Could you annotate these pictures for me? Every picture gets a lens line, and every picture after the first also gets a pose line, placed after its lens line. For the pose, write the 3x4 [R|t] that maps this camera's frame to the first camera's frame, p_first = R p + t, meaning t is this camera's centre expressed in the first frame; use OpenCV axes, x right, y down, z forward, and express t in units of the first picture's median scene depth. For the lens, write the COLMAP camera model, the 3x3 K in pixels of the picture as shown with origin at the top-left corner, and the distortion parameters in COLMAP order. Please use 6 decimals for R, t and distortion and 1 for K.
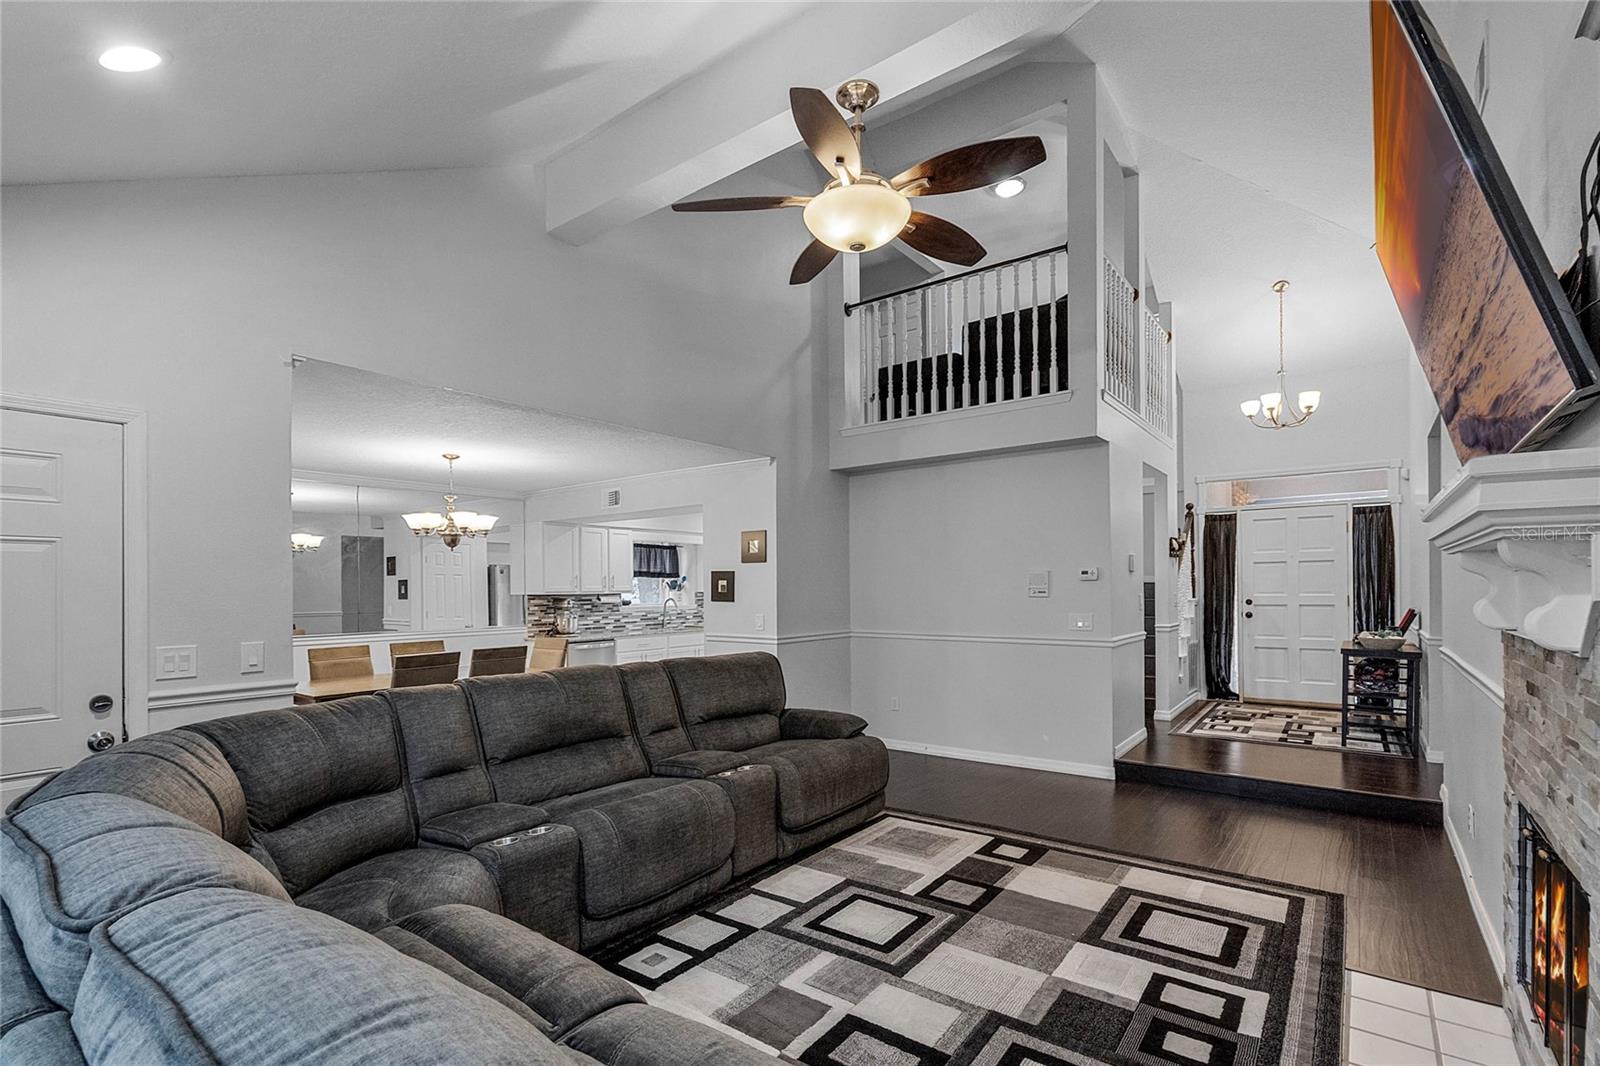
lens RADIAL K [[736.2, 0, 799.1], [0, 736.2, 580.8], [0, 0, 1]] dist [-0.001113, 0.001059]
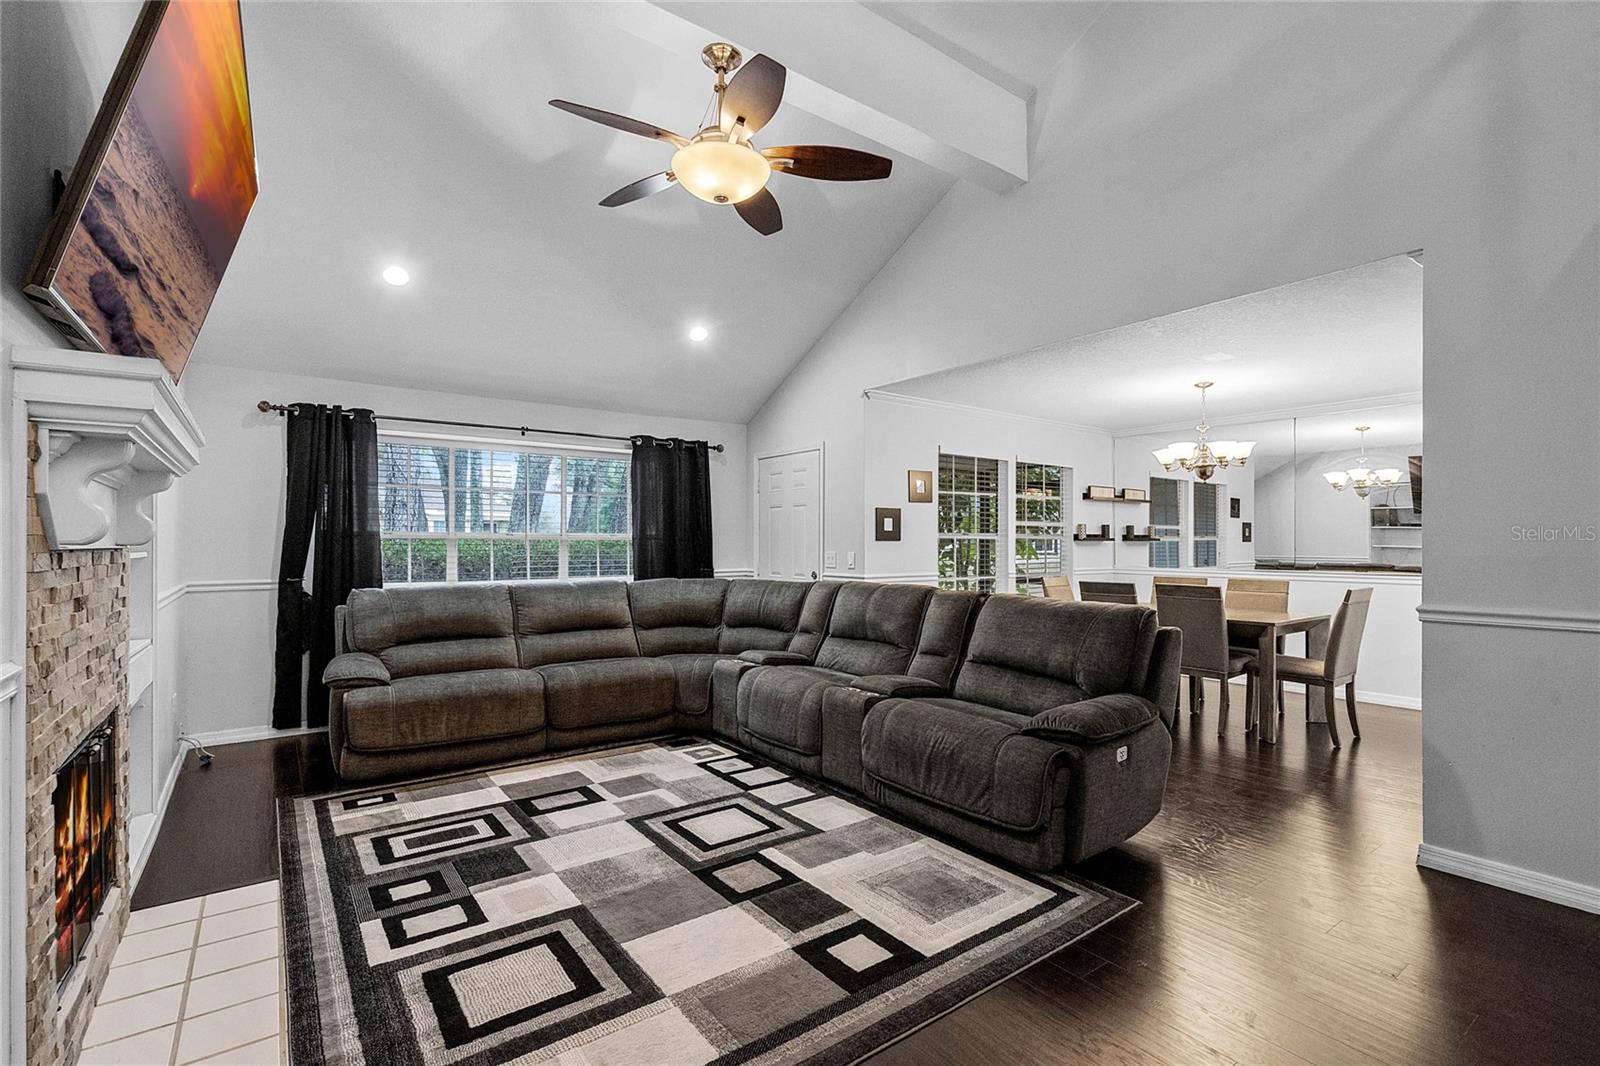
lens RADIAL K [[732.2, 0, 809.5], [0, 732.2, 539.7], [0, 0, 1]] dist [0.001292, 0.000583]
pose [[-0.277049, 0.004172, -0.960847, 1.123957], [0.010699, 0.999942, 0.001256, 0.050929], [0.960796, -0.009932, -0.277078, 1.478491]]
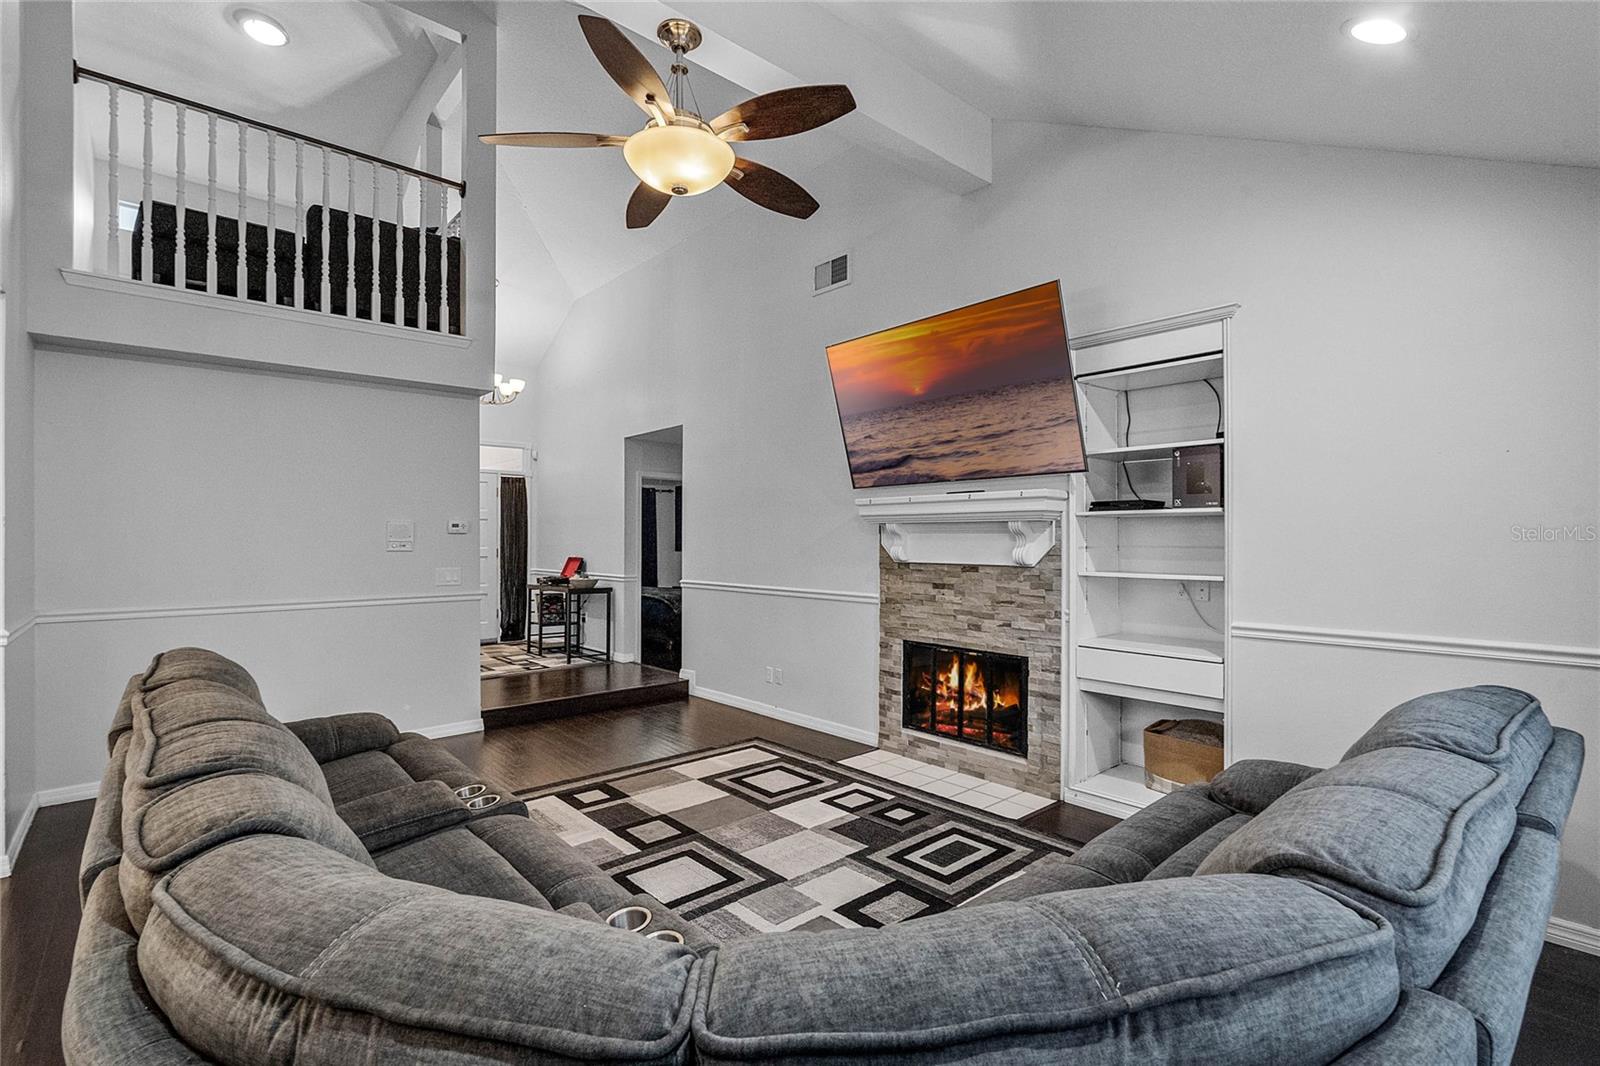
lens RADIAL K [[736.2, 0, 798.7], [0, 736.2, 532.7], [0, 0, 1]] dist [-0.001113, 0.001059]
pose [[0.196376, 0.014358, 0.980424, -0.876281], [-0.007746, 0.999884, -0.013091, 0.014022], [-0.980498, -0.005024, 0.196464, 0.677718]]
